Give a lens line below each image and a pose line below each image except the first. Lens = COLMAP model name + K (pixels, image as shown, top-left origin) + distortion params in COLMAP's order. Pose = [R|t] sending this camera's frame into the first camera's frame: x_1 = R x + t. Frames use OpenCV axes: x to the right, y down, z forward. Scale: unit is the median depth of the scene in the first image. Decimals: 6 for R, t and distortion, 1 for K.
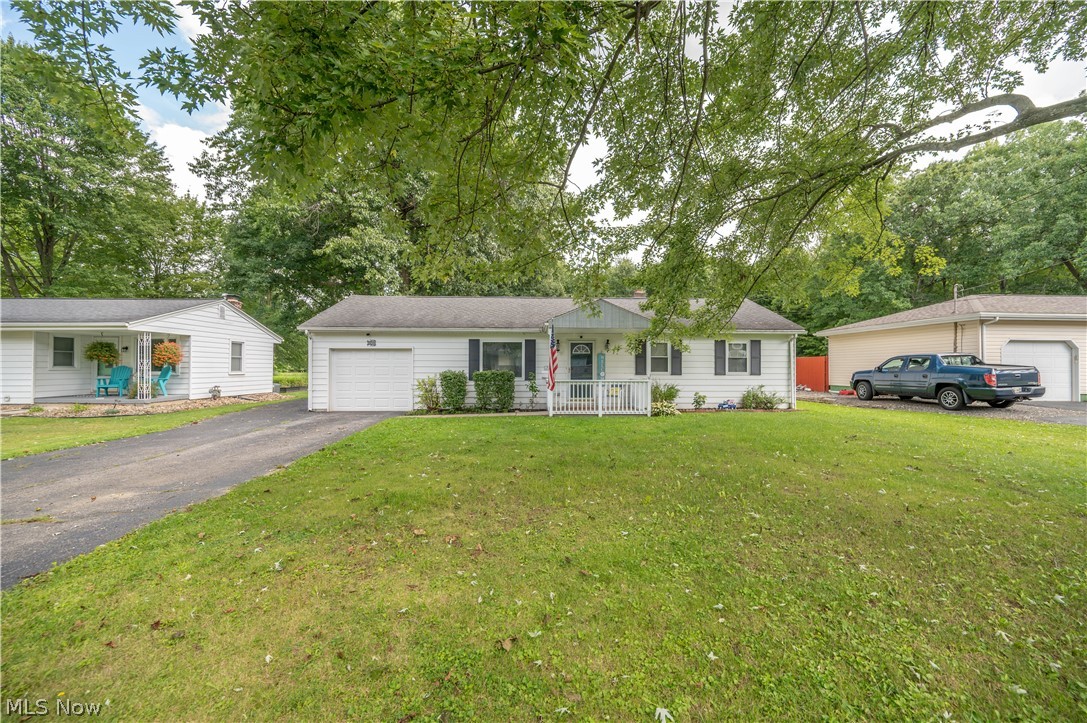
lens RADIAL K [[430.4, 0, 543.5], [0, 430.4, 361.5], [0, 0, 1]] dist [-0.000134, 0.000050]
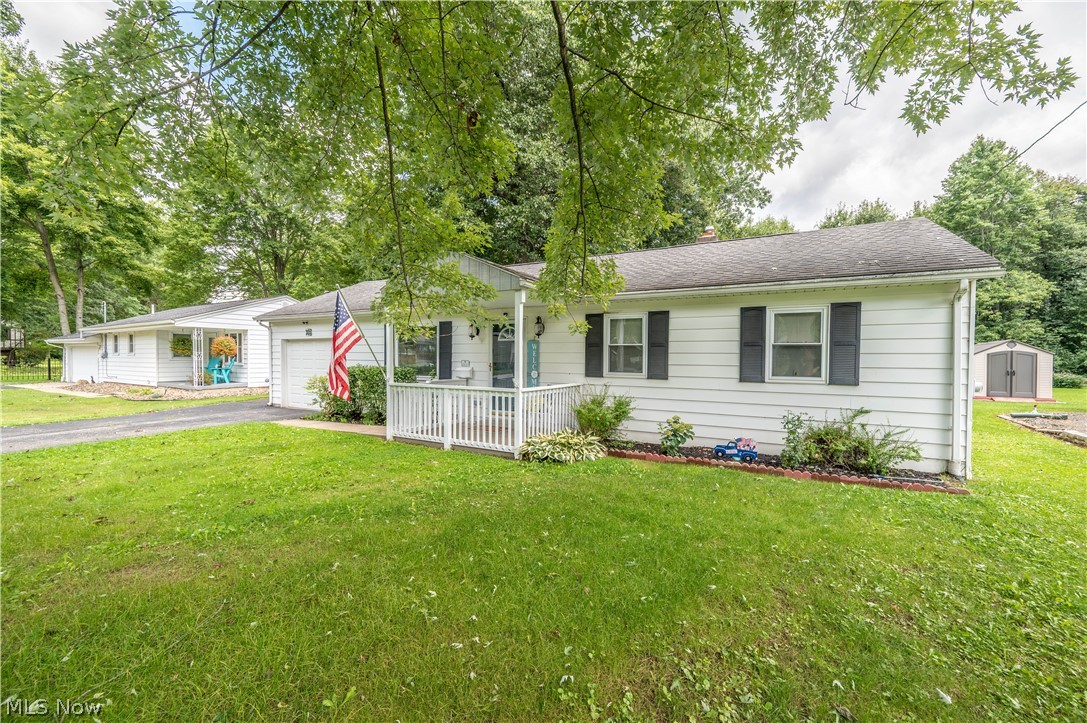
lens RADIAL K [[446.7, 0, 534.4], [0, 446.7, 360.6], [0, 0, 1]] dist [-0.007600, 0.000037]
pose [[0.849737, 0.008134, -0.527144, 0.468350], [0.001826, 0.999830, 0.018372, -0.001154], [0.527203, -0.016574, 0.849578, 0.468239]]
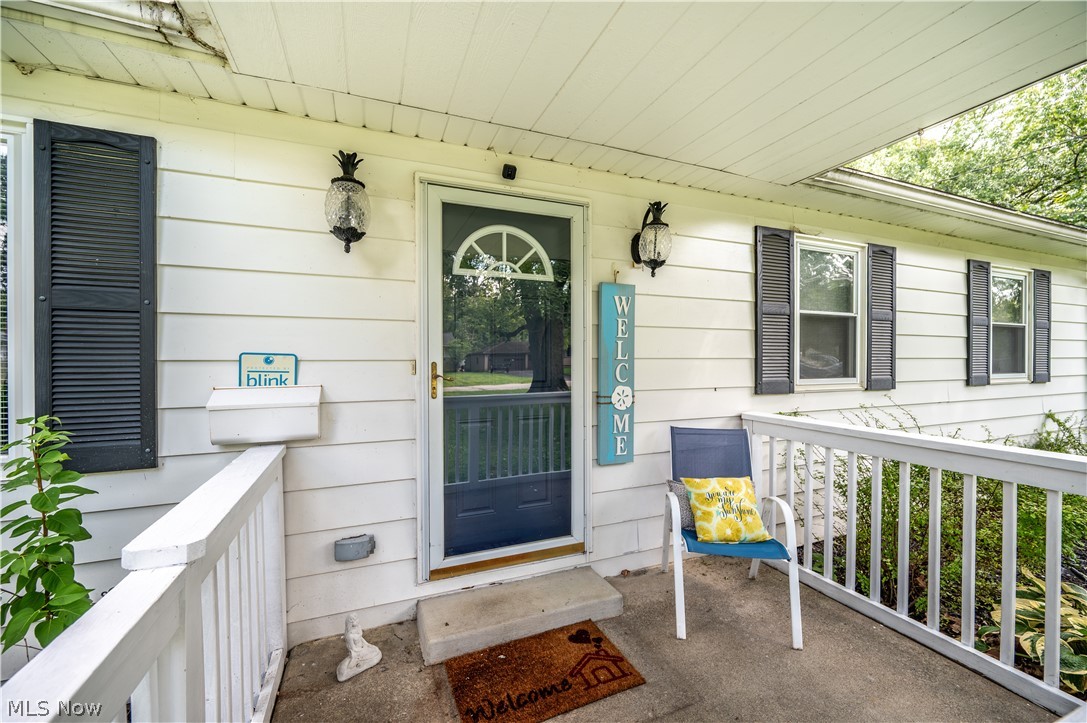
lens RADIAL K [[430.4, 0, 543.5], [0, 430.4, 361.5], [0, 0, 1]] dist [-0.000134, 0.000050]
pose [[0.932210, -0.004969, 0.361883, 0.040910], [-0.001906, 0.999824, 0.018639, 0.010942], [-0.361912, -0.018065, 0.932037, 0.845463]]
